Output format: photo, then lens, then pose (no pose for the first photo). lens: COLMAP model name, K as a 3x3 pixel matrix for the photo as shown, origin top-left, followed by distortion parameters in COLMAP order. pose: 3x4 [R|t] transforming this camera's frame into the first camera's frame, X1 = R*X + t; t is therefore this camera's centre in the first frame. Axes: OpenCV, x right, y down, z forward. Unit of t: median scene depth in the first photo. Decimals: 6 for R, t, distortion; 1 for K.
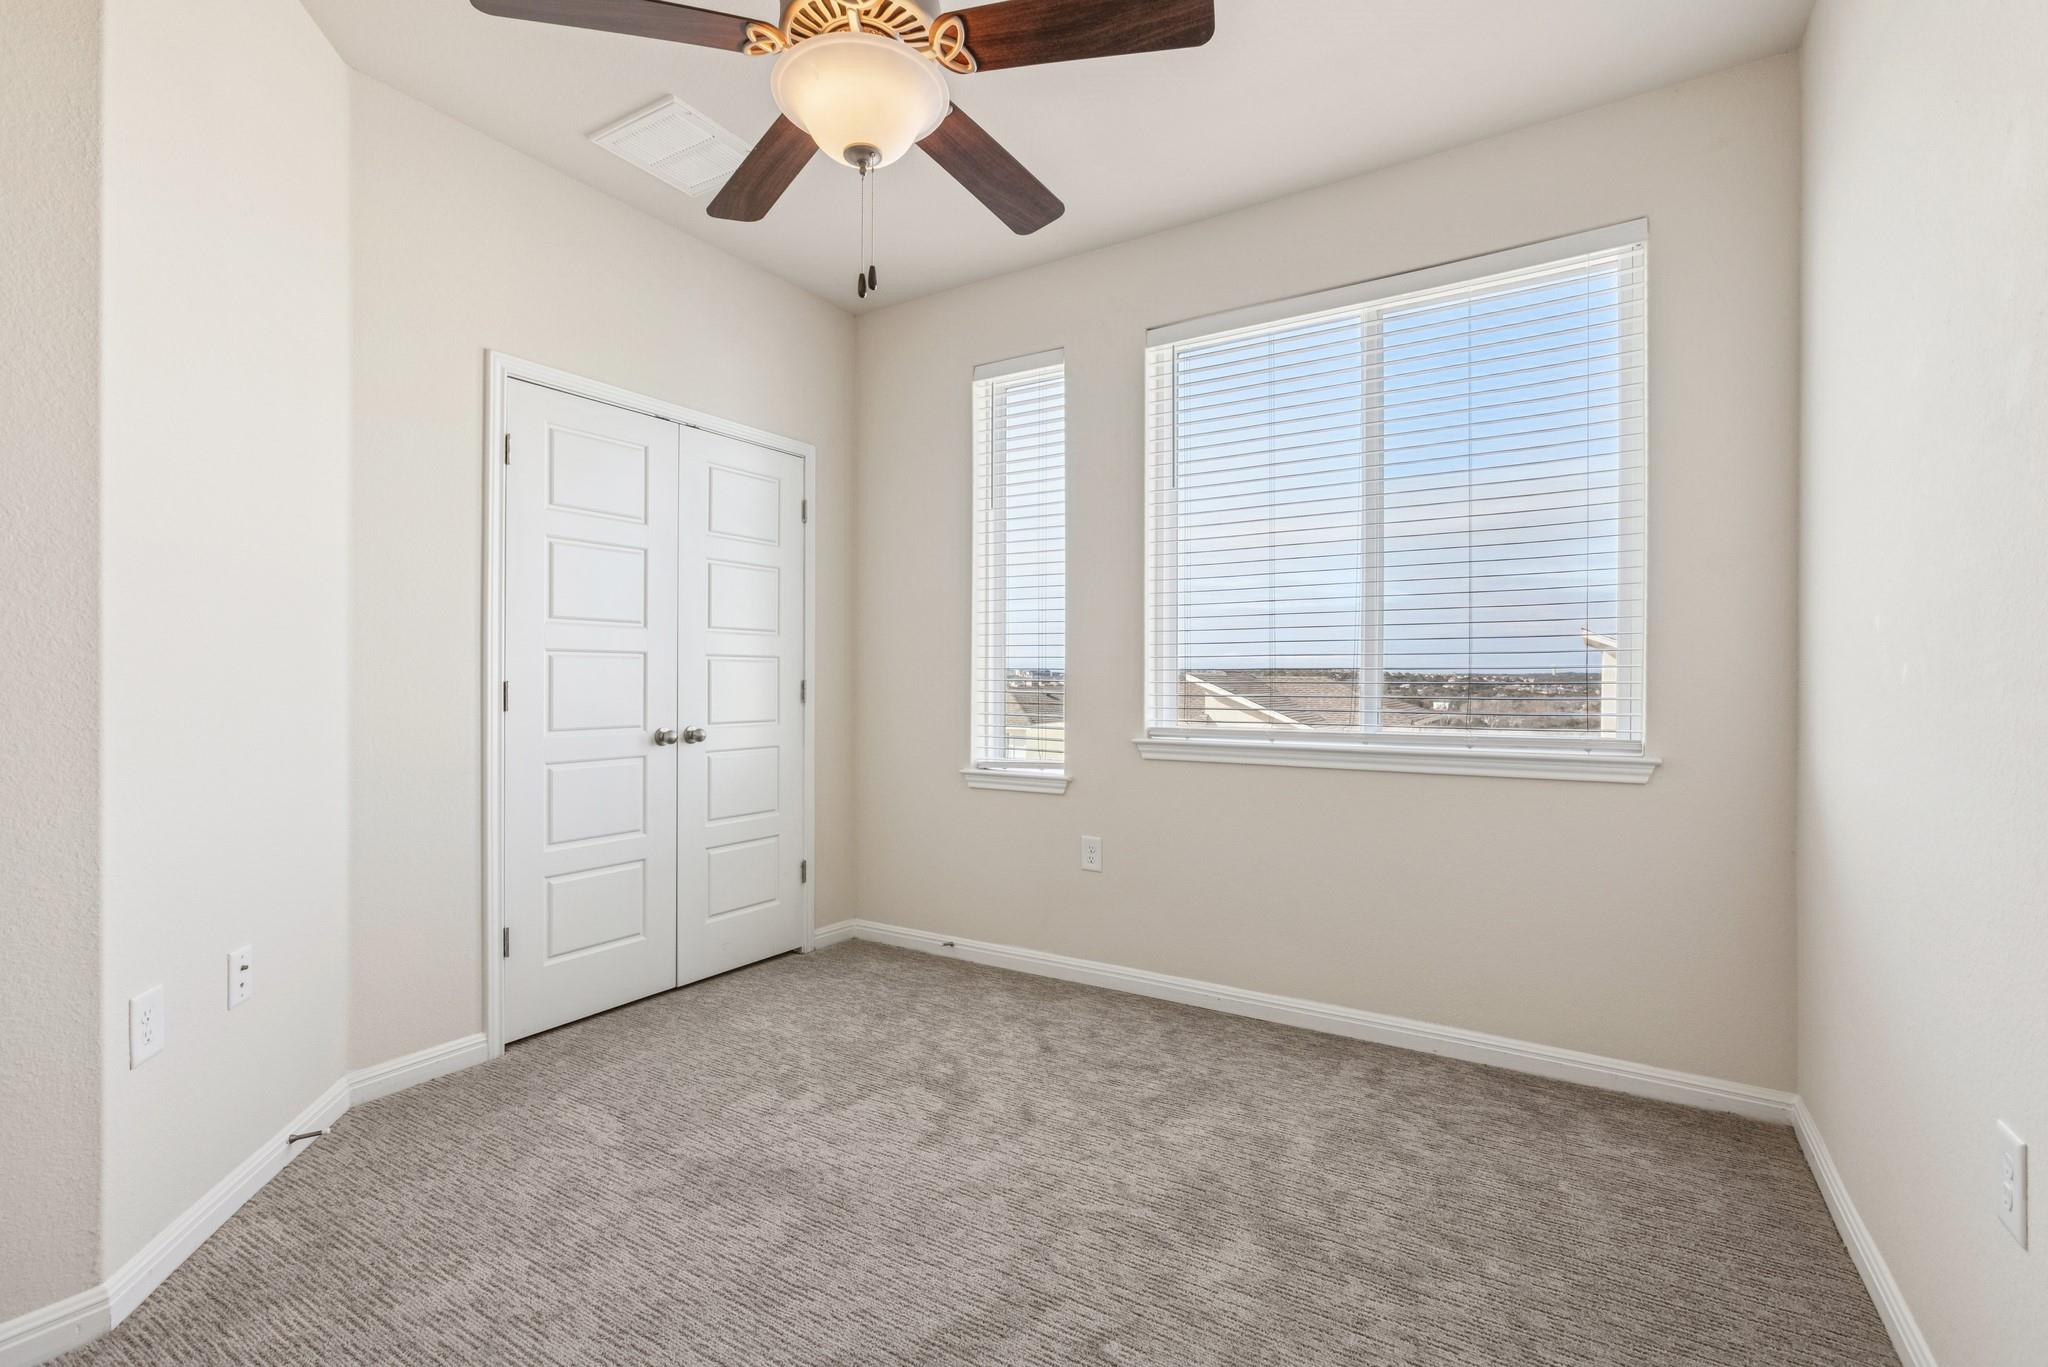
lens RADIAL K [[917.3, 0, 1005.6], [0, 917.3, 675.4], [0, 0, 1]] dist [-0.000205, 0.000177]
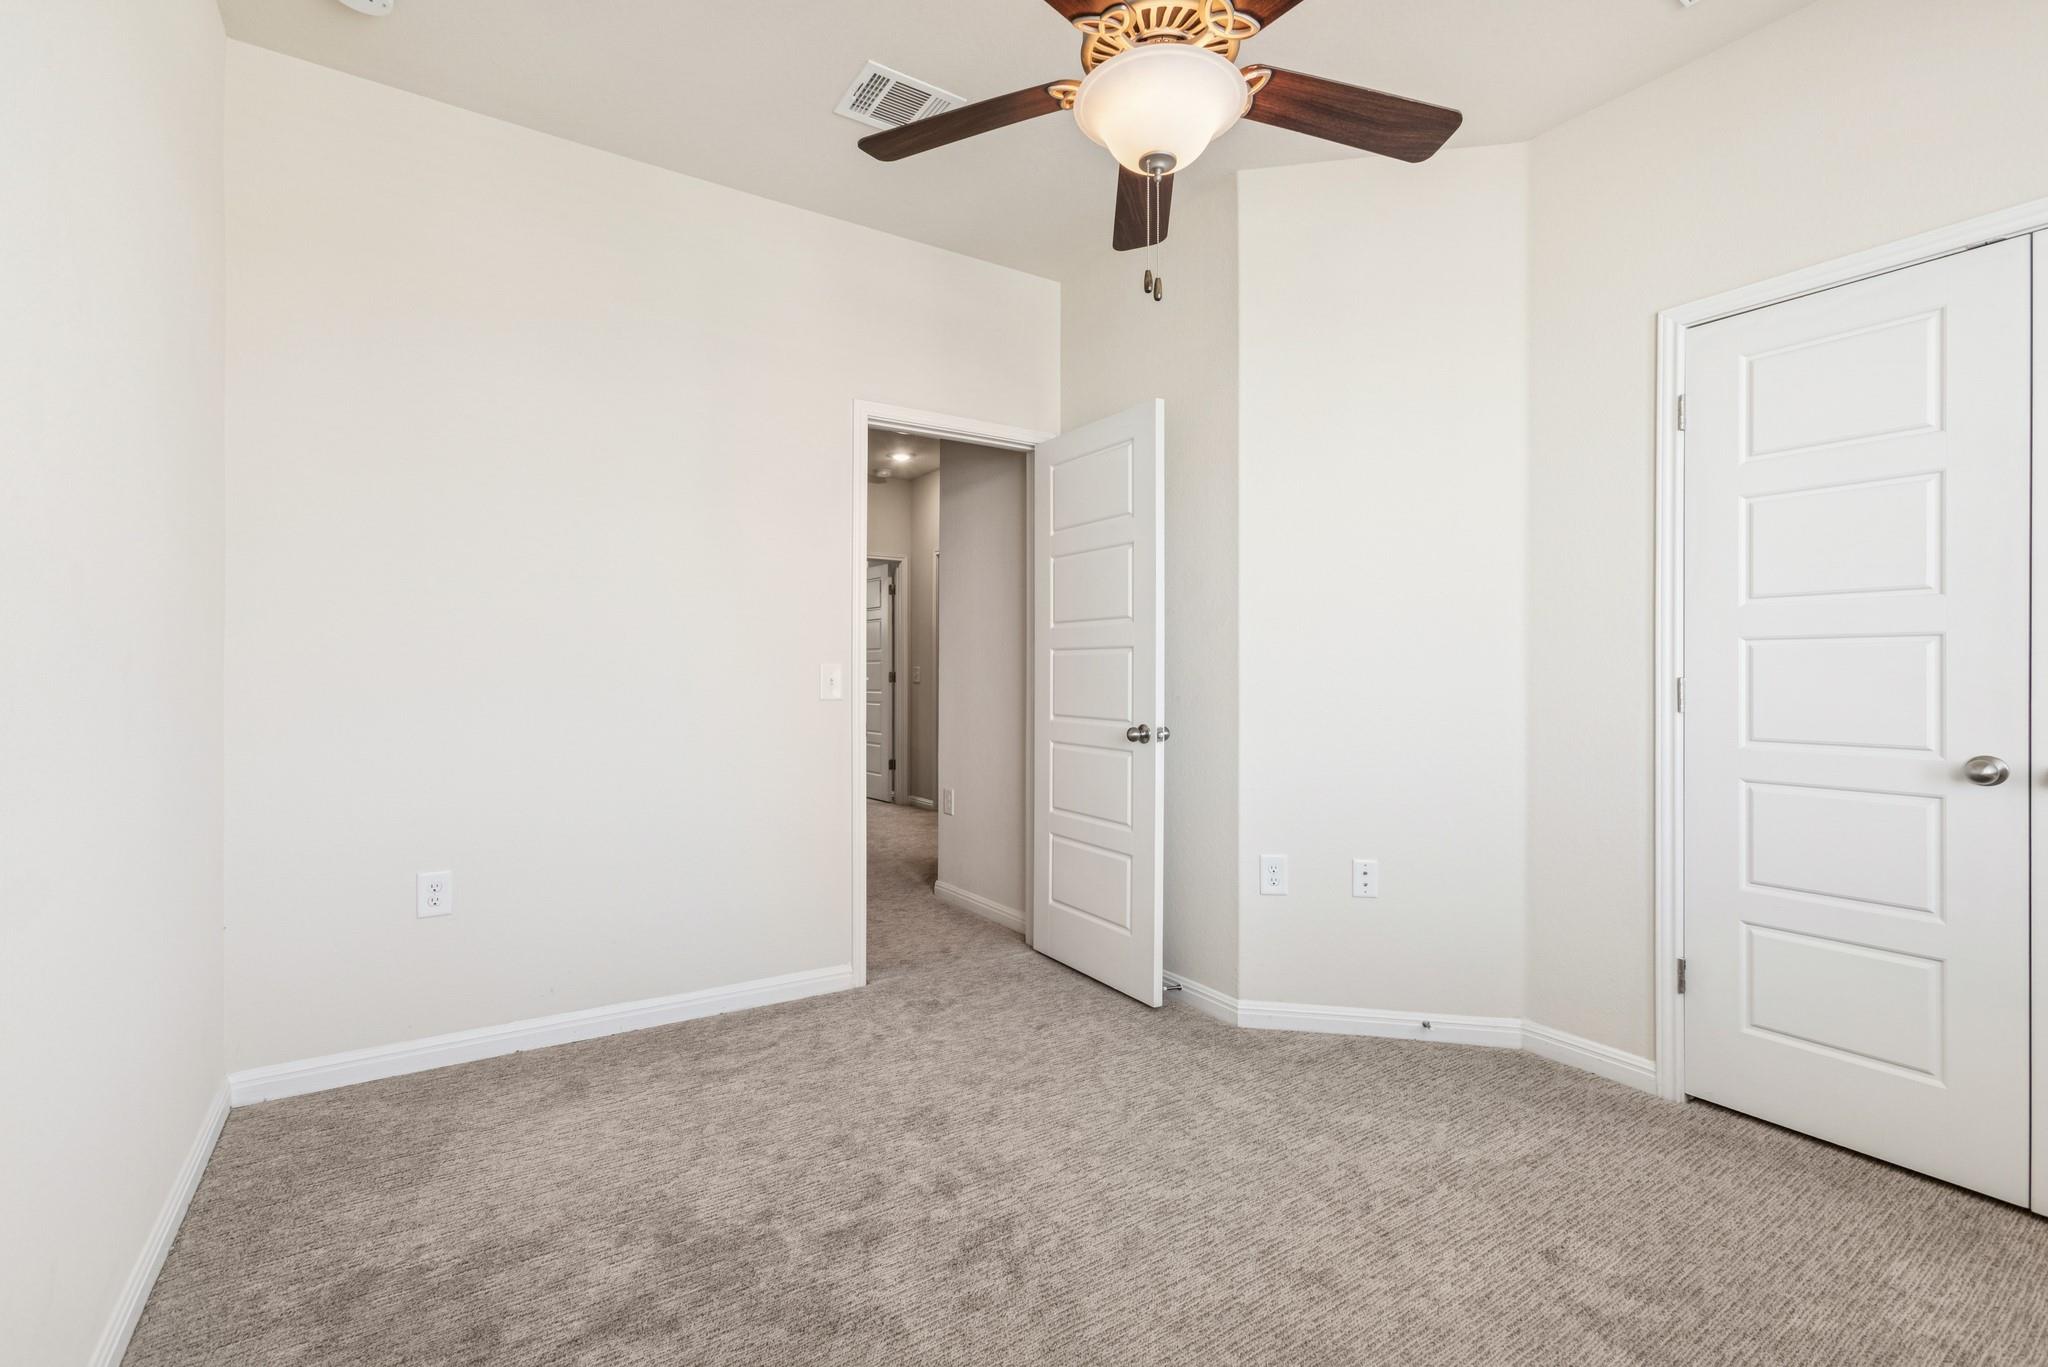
lens RADIAL K [[898.8, 0, 1010.6], [0, 898.8, 677.5], [0, 0, 1]] dist [0.001301, 0.000661]
pose [[-0.414490, 0.001466, -0.910053, 0.504606], [0.000131, 0.999999, 0.001551, 0.004498], [0.910054, 0.000524, -0.414489, 0.778901]]
